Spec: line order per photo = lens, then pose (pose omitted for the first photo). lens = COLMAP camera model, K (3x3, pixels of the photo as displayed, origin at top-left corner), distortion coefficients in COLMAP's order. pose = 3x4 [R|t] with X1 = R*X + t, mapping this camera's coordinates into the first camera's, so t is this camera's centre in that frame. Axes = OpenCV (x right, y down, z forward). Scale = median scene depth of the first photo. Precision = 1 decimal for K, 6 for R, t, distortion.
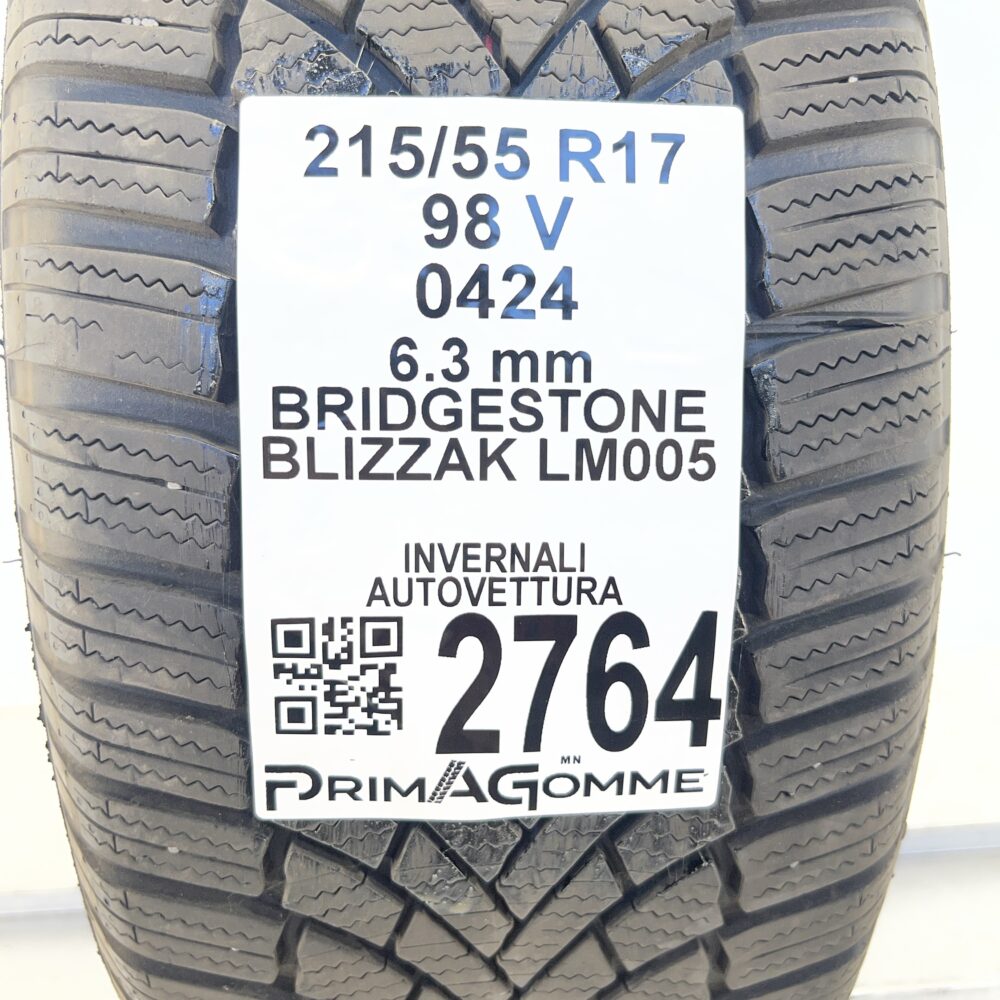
lens RADIAL K [[1039.5, 0, 500.0], [0, 1039.5, 500.0], [0, 0, 1]] dist [0.069834, -0.024930]
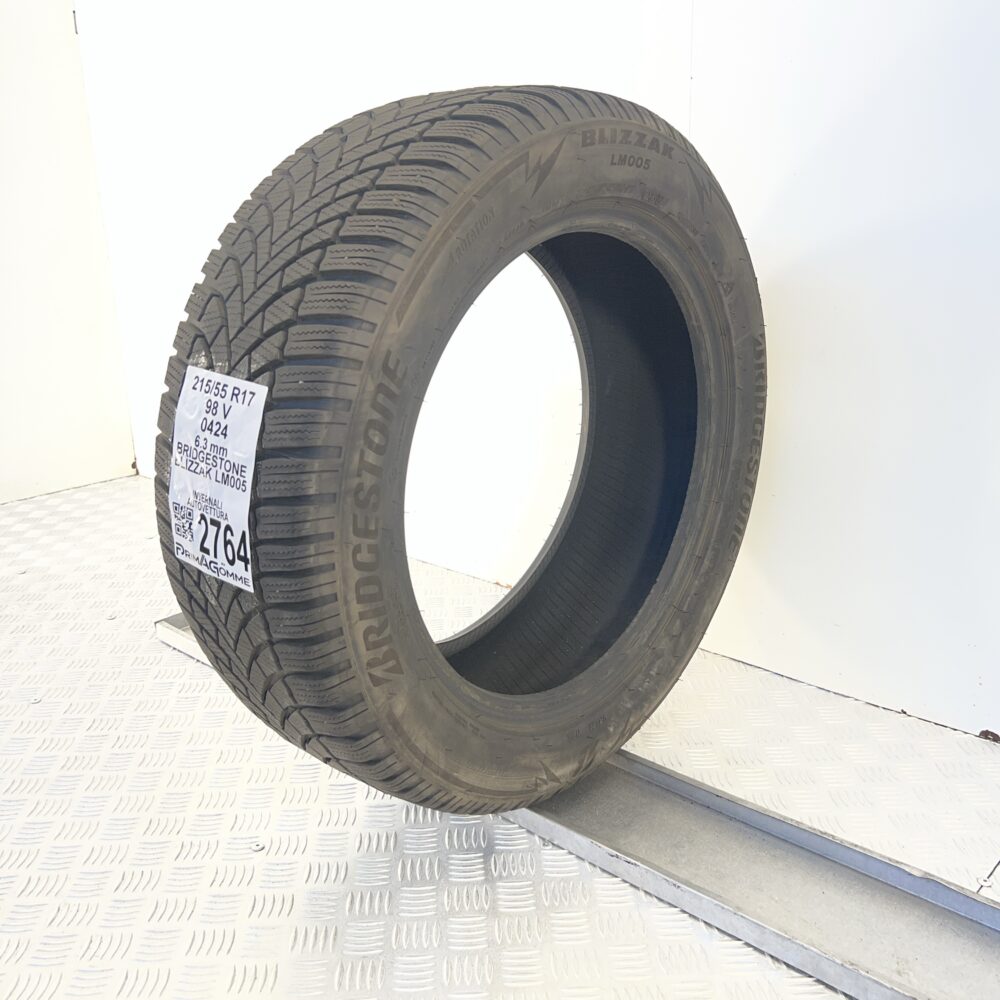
lens RADIAL K [[1039.5, 0, 500.0], [0, 1039.5, 500.0], [0, 0, 1]] dist [0.069834, -0.024930]
pose [[0.692753, 0.229259, -0.683764, 3.125350], [-0.205103, 0.971605, 0.117970, -0.569877], [0.691394, 0.058518, 0.720104, -0.885885]]
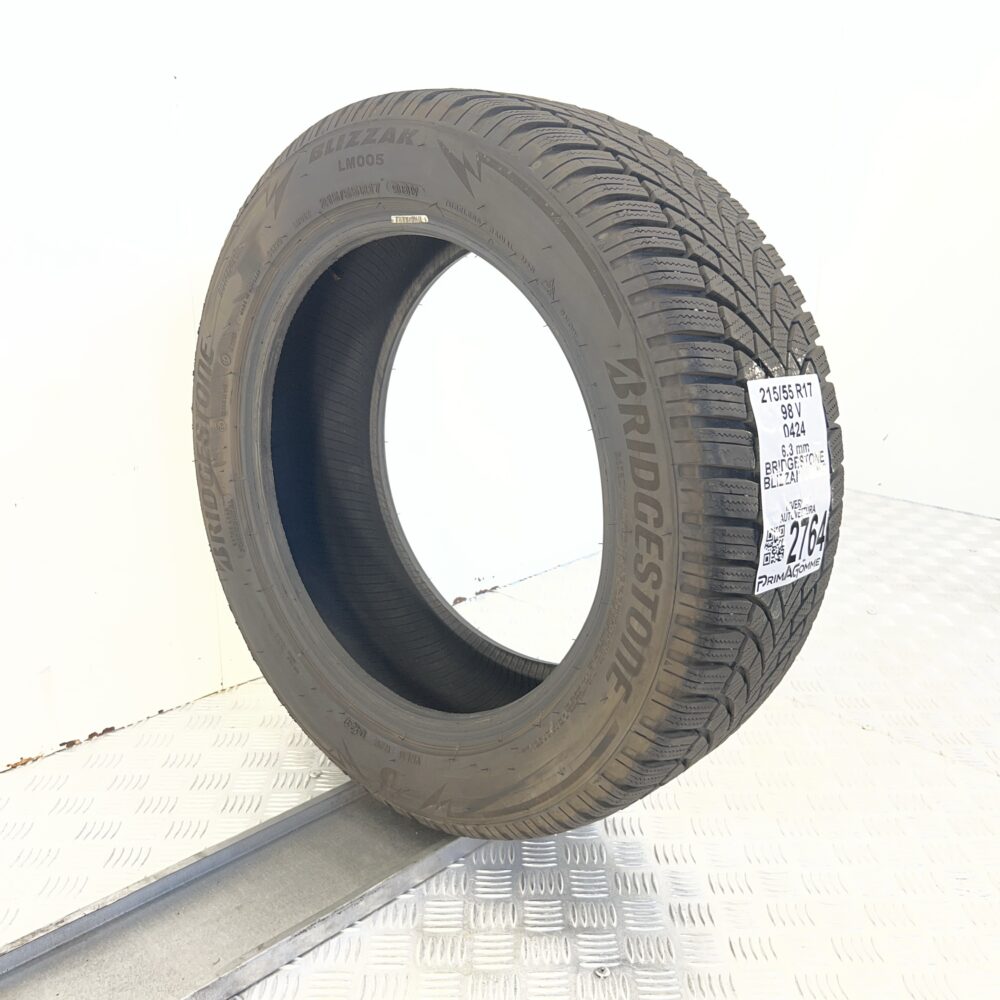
lens RADIAL K [[1039.5, 0, 500.0], [0, 1039.5, 500.0], [0, 0, 1]] dist [0.069834, -0.024930]
pose [[0.726181, -0.138116, 0.673487, -3.109740], [0.151272, 0.987705, 0.039448, -0.248787], [-0.670655, 0.073234, 0.738145, -0.936954]]
